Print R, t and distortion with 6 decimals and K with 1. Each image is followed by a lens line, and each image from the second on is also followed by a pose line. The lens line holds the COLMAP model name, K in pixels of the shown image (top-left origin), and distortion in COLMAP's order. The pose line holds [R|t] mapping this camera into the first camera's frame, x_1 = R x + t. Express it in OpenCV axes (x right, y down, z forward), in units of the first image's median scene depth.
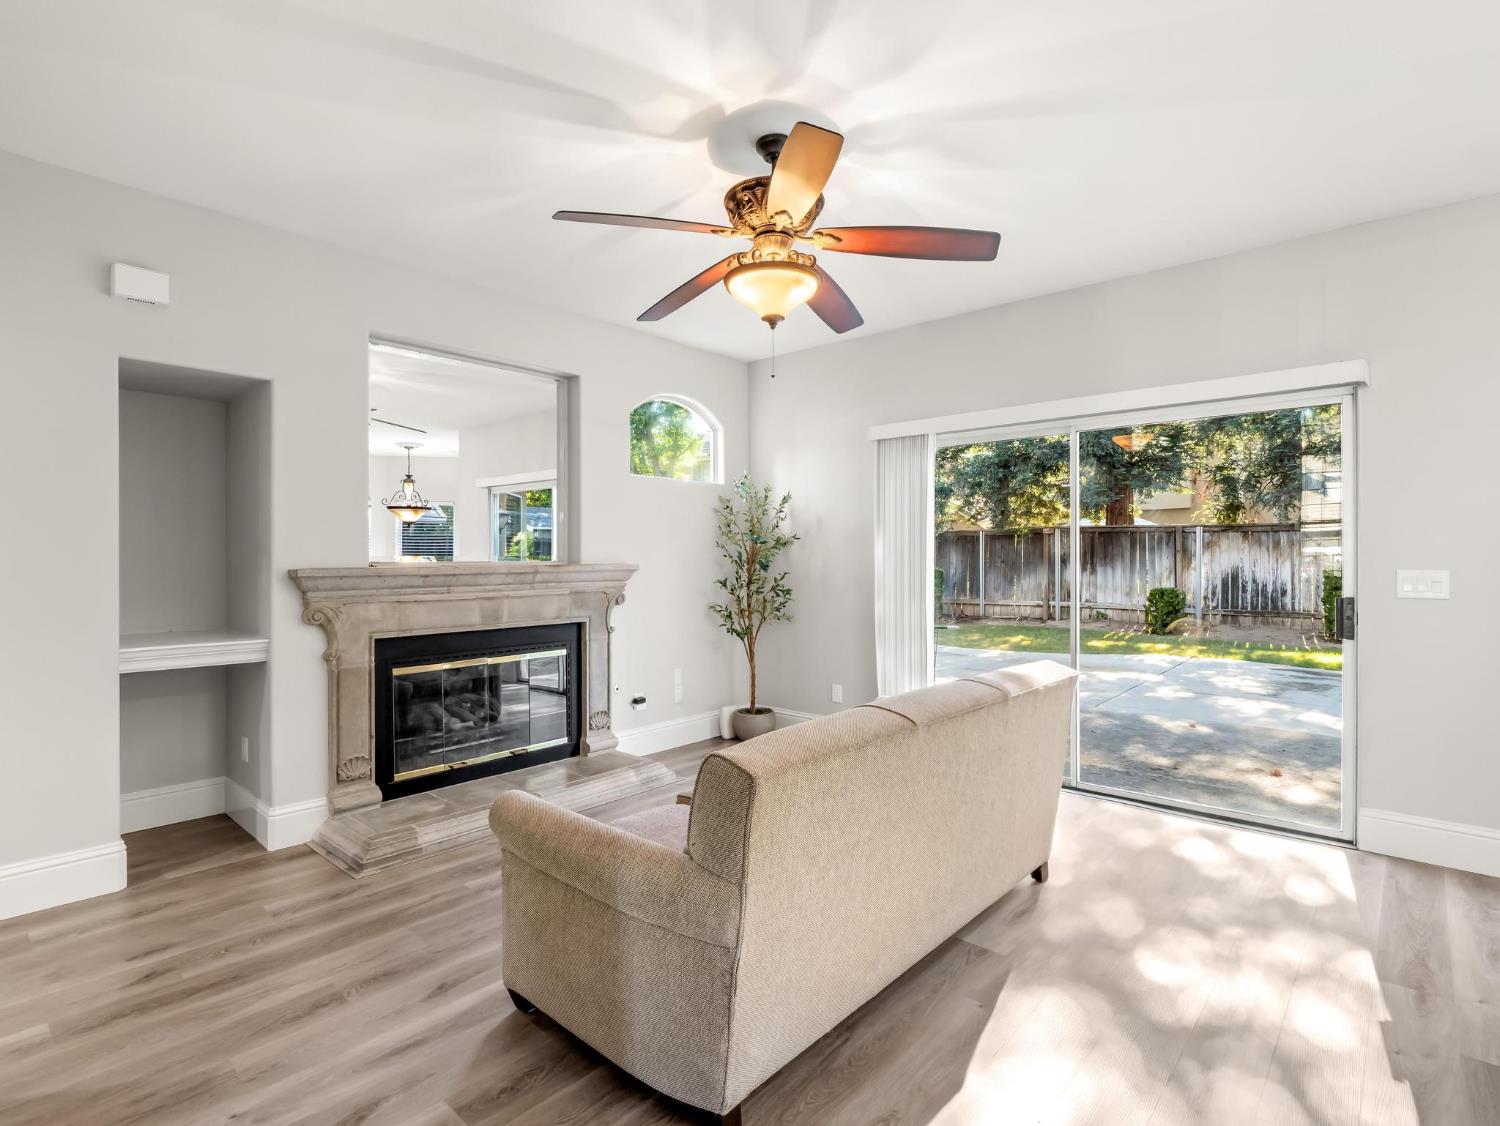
lens RADIAL K [[750.8, 0, 739.9], [0, 750.8, 561.9], [0, 0, 1]] dist [-0.009929, -0.001694]
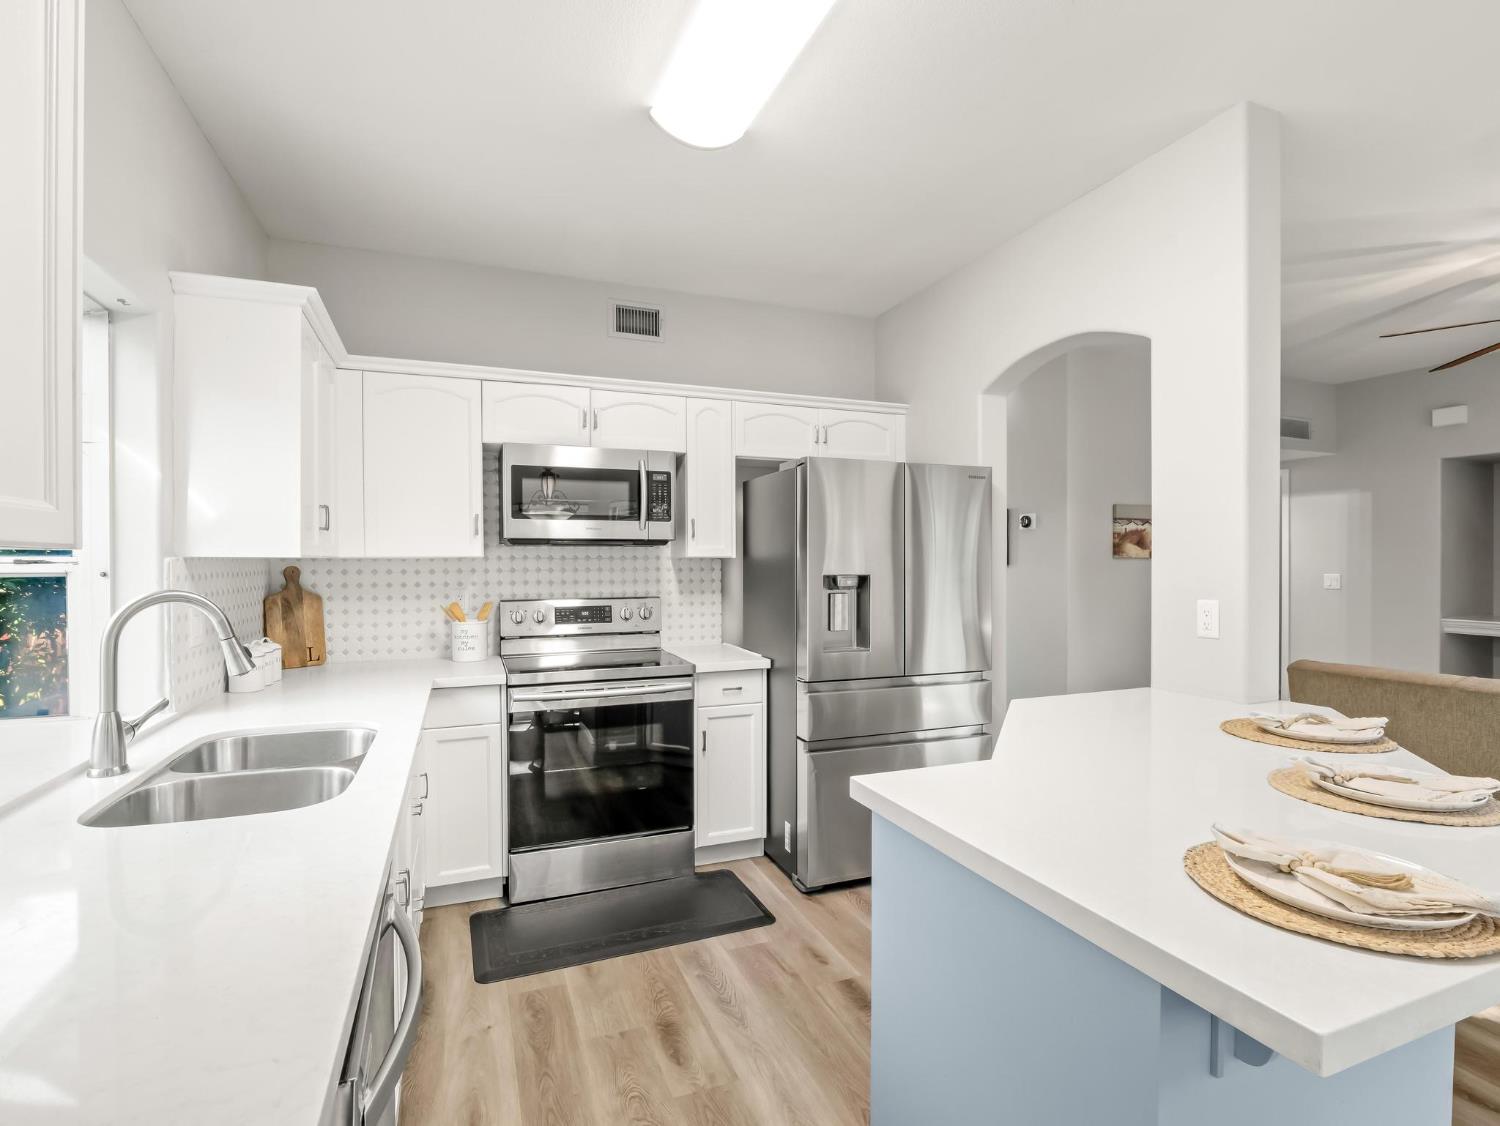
lens RADIAL K [[727.1, 0, 761.4], [0, 727.1, 557.1], [0, 0, 1]] dist [-0.009963, -0.004710]
pose [[-0.436663, -0.004109, -0.899616, 1.218060], [-0.002074, 0.999992, -0.003561, -0.020478], [0.899623, 0.000311, -0.436668, 0.215030]]
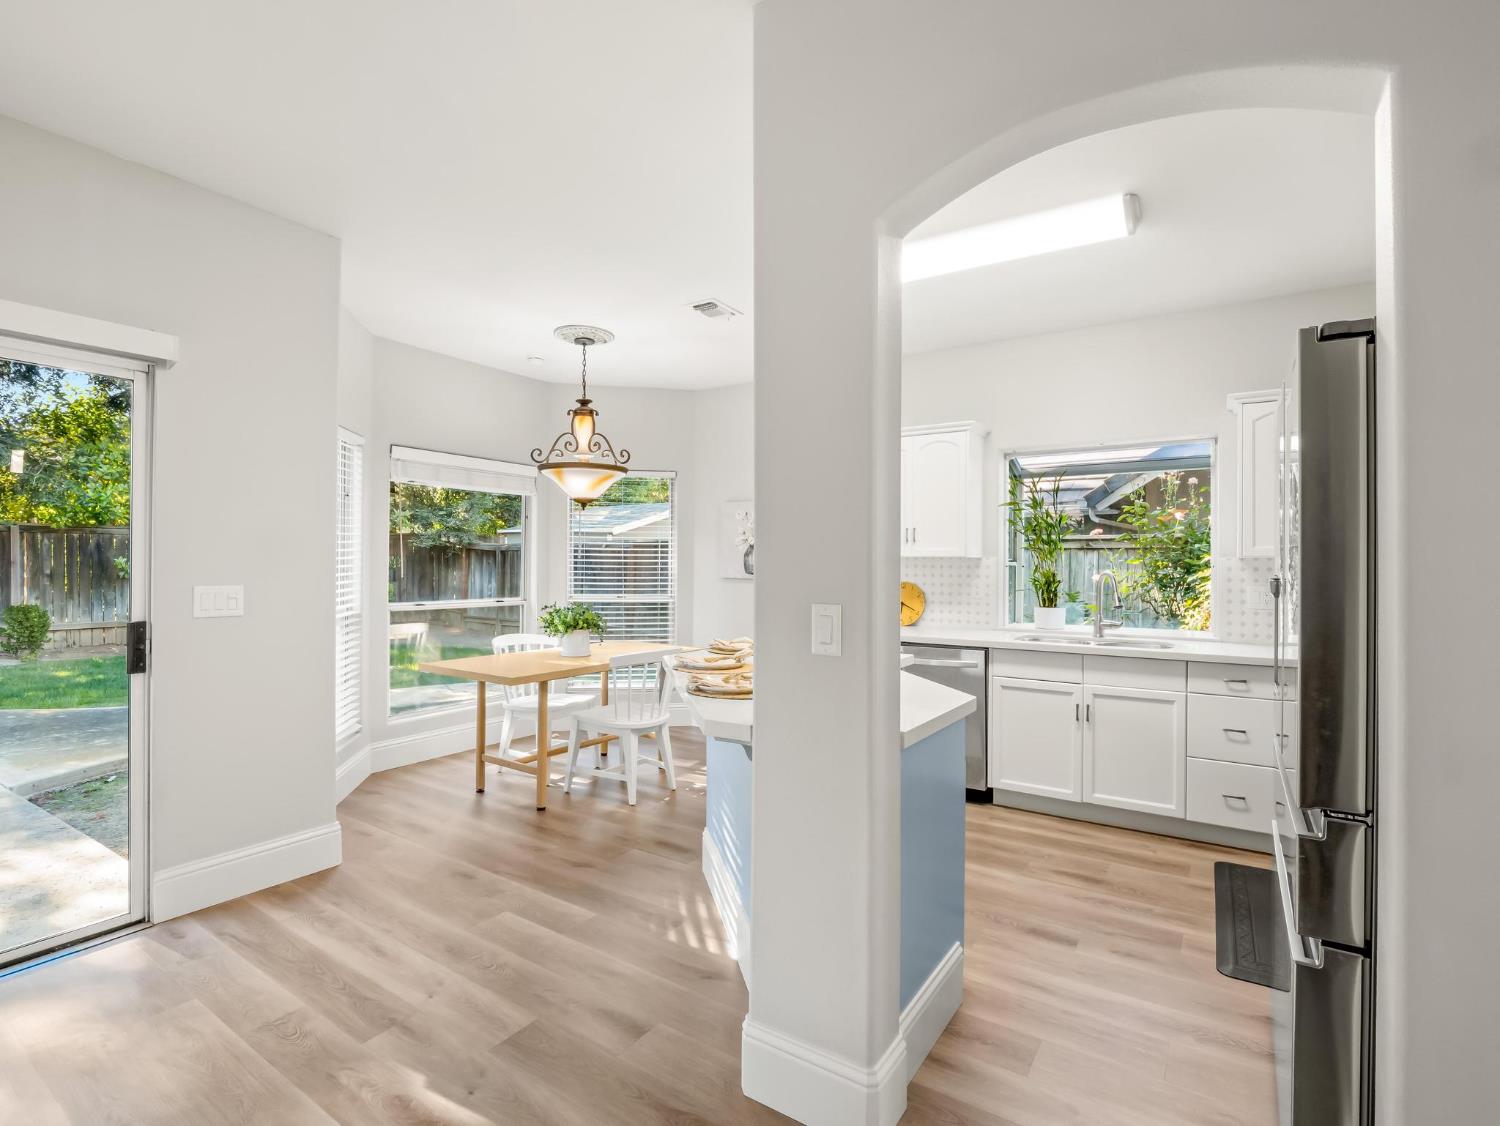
lens RADIAL K [[727.1, 0, 744.1], [0, 727.1, 560.1], [0, 0, 1]] dist [-0.009963, -0.004710]
pose [[-0.145382, 0.006644, 0.989353, -0.051135], [0.000295, 0.999978, -0.006672, -0.012070], [-0.989376, -0.000678, -0.145381, 0.421882]]
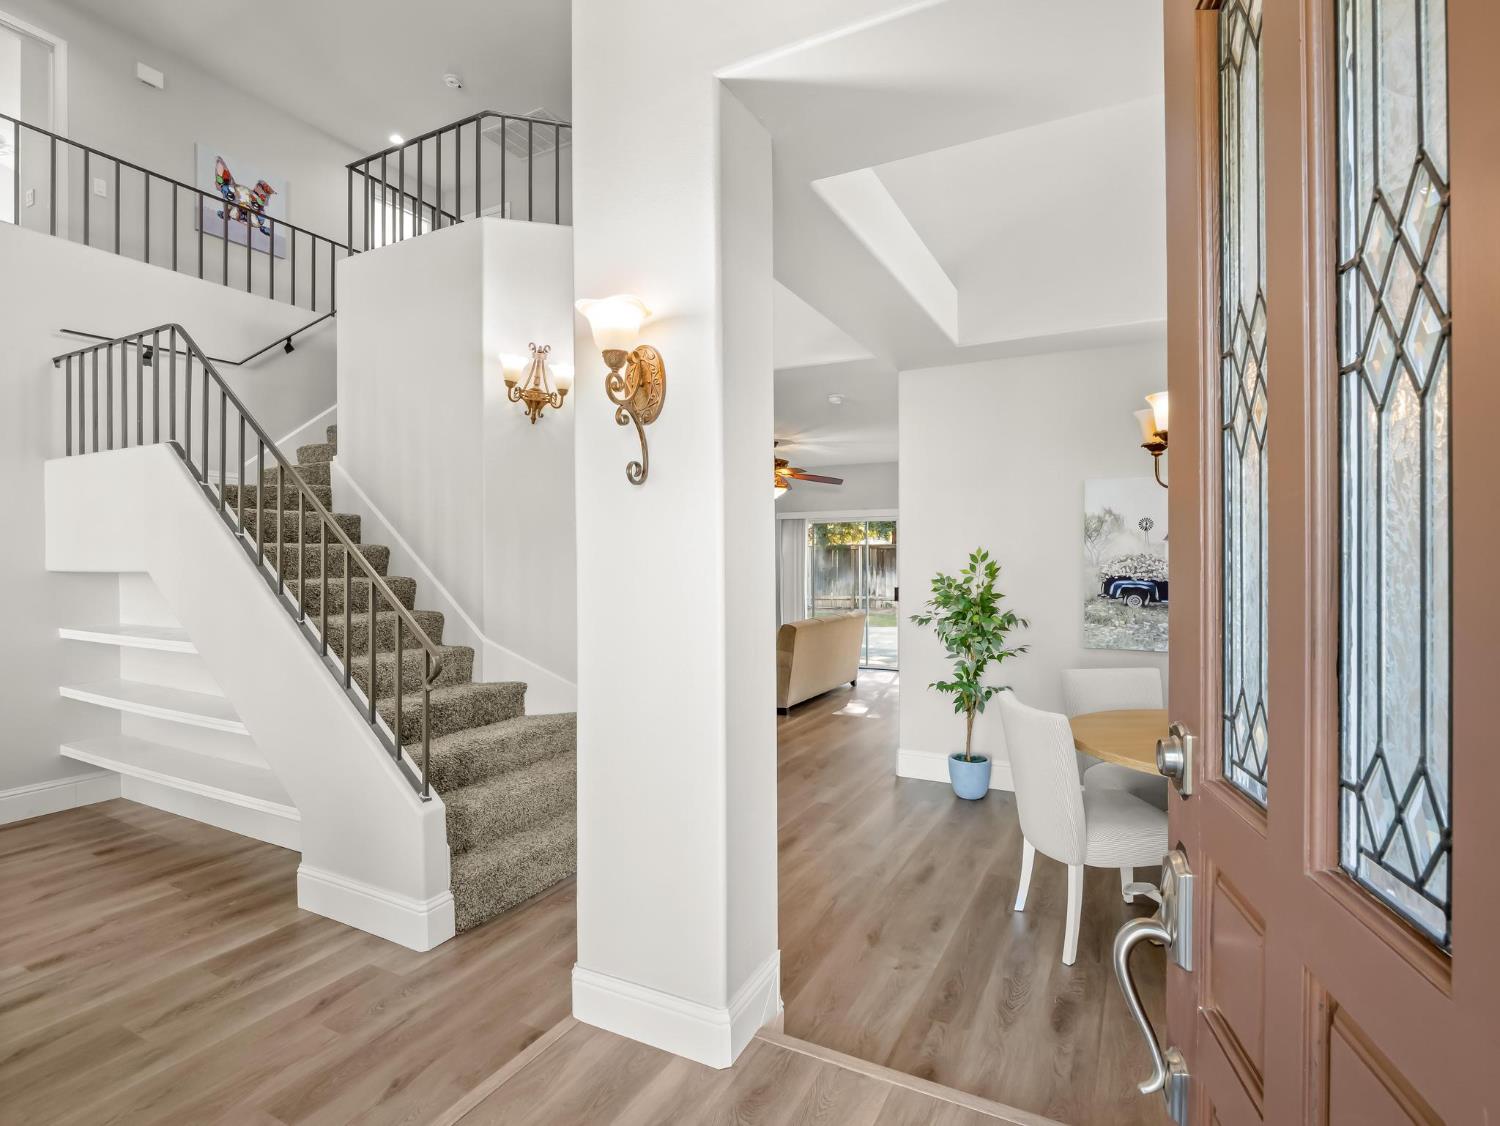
lens RADIAL K [[750.8, 0, 737.5], [0, 750.8, 563.0], [0, 0, 1]] dist [-0.009929, -0.001694]
pose [[0.971848, 0.001041, 0.235606, -0.591547], [-0.001149, 0.999999, 0.000321, -0.044643], [-0.235605, -0.000582, 0.971849, -1.405686]]
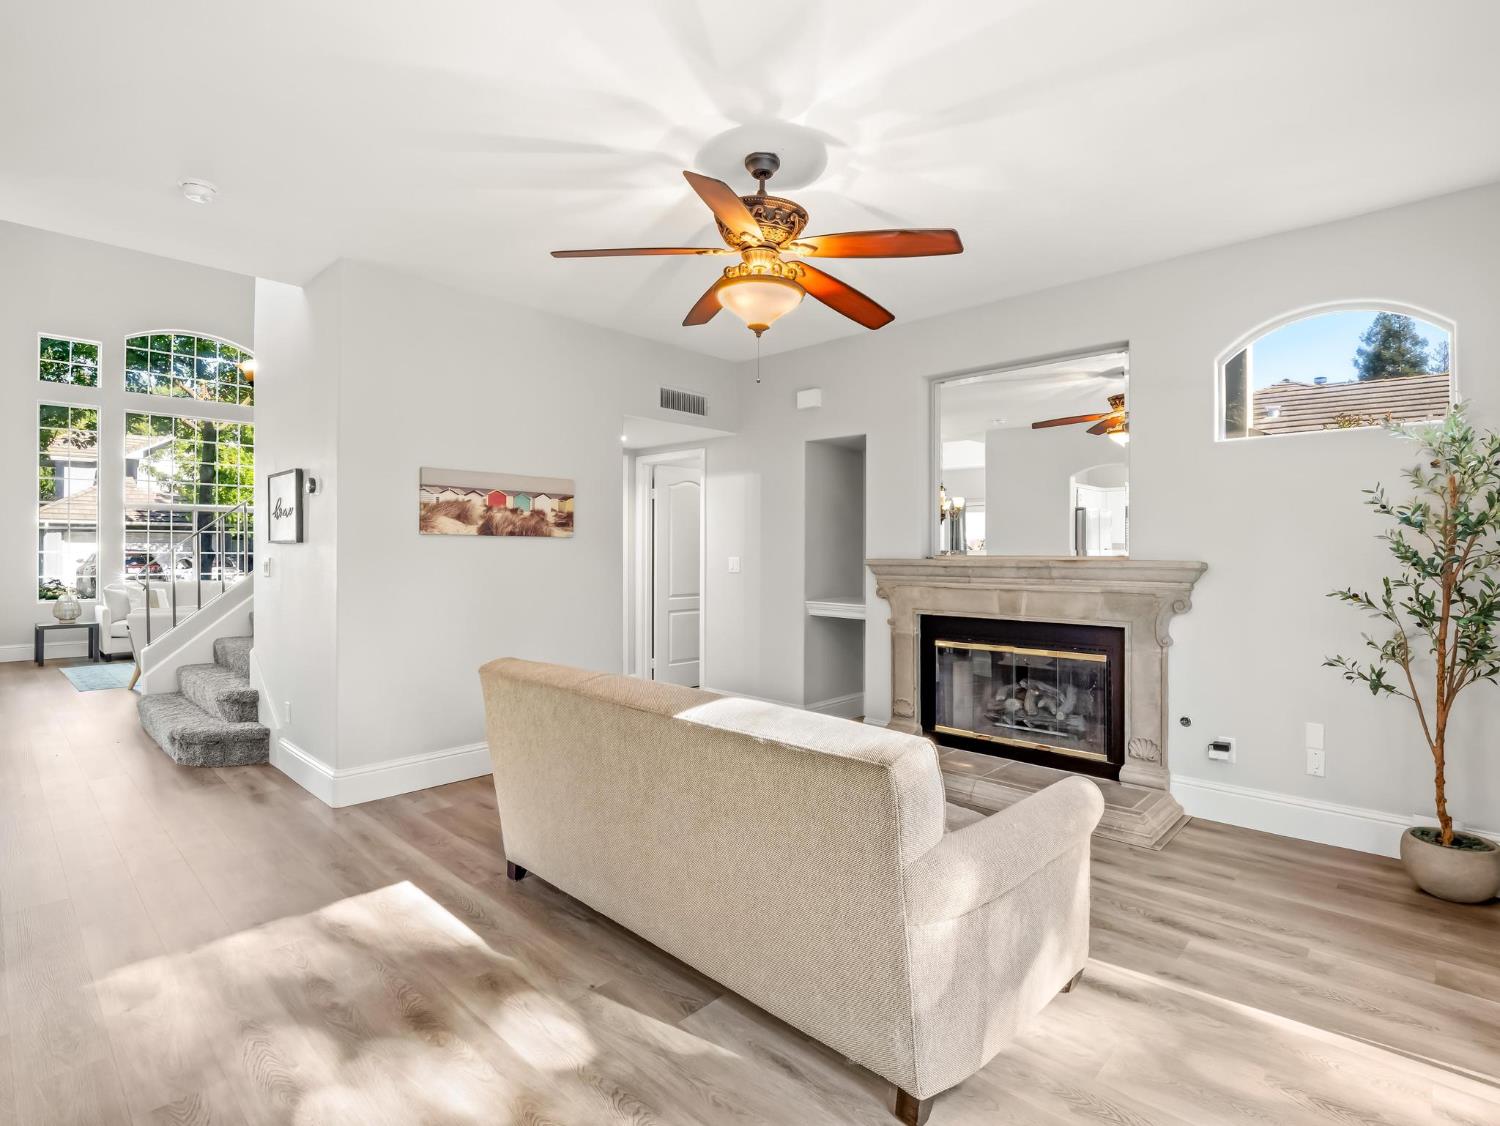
lens RADIAL K [[727.1, 0, 747.8], [0, 727.1, 555.0], [0, 0, 1]] dist [-0.009963, -0.004710]
pose [[-0.023504, 0.006549, -0.999702, 0.788283], [-0.009654, 0.999930, 0.006778, -0.005500], [0.999677, 0.009811, -0.023439, 0.738952]]
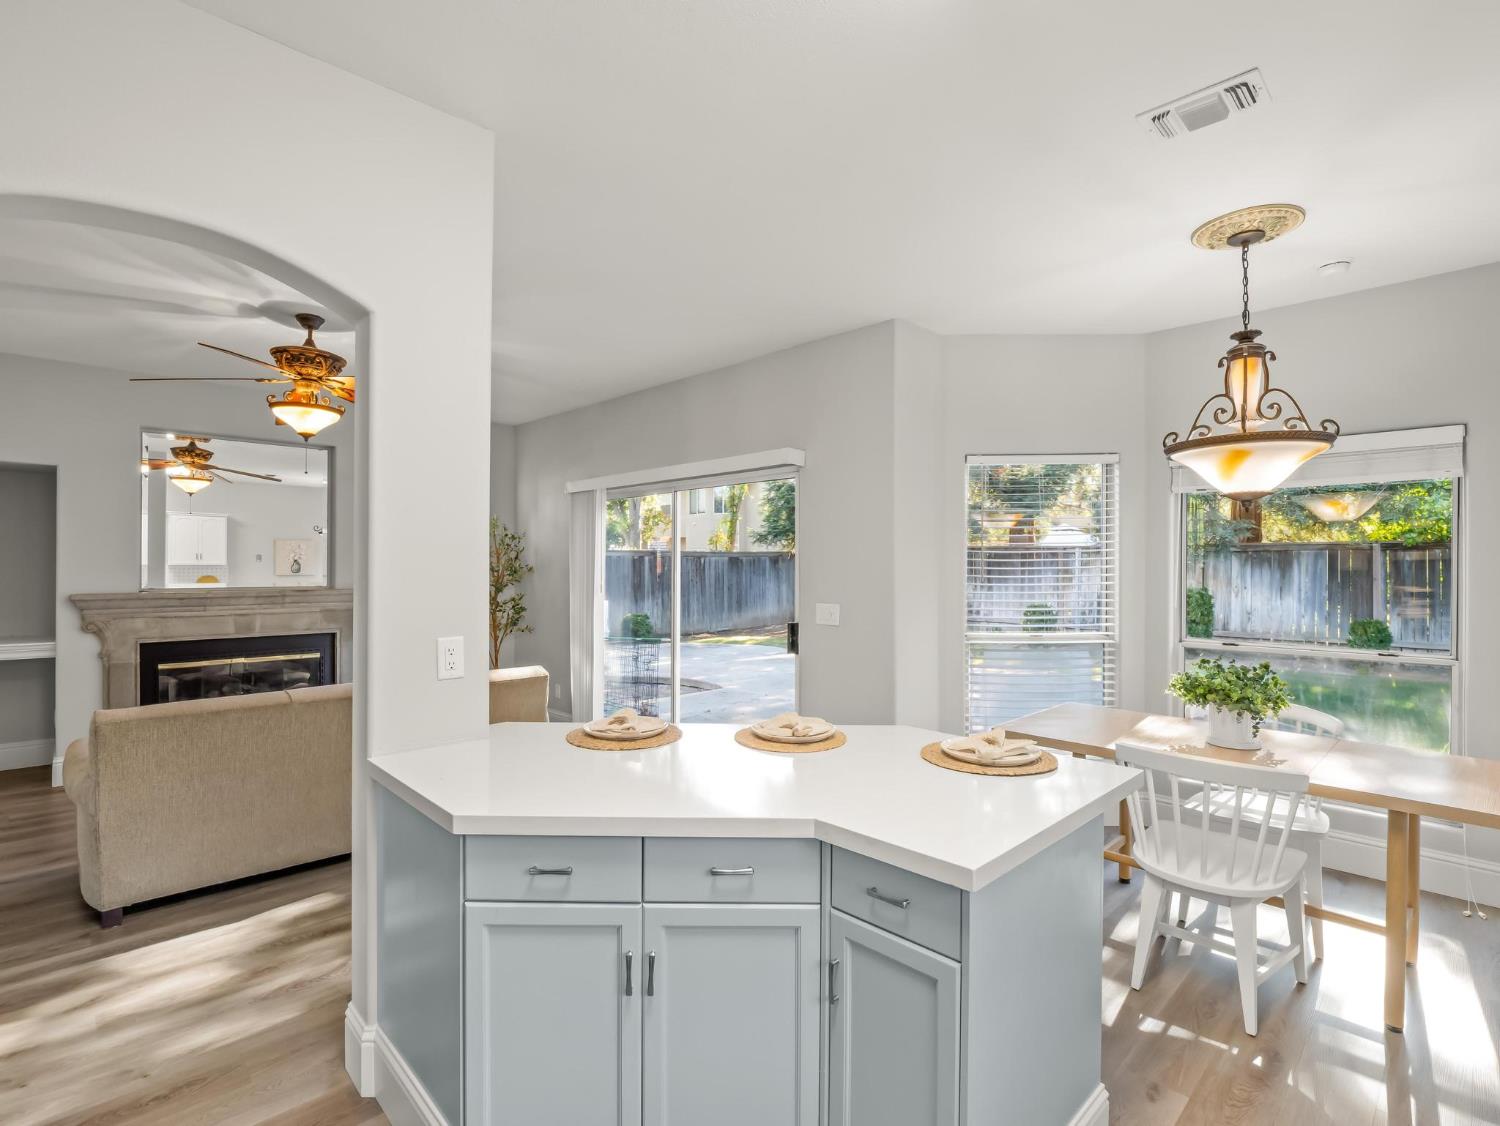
lens RADIAL K [[727.1, 0, 731.0], [0, 727.1, 565.5], [0, 0, 1]] dist [-0.009963, -0.004710]
pose [[0.997198, 0.005515, -0.074598, 0.731130], [-0.006155, 0.999946, -0.008343, -0.039871], [0.074548, 0.008779, 0.997179, -0.278264]]
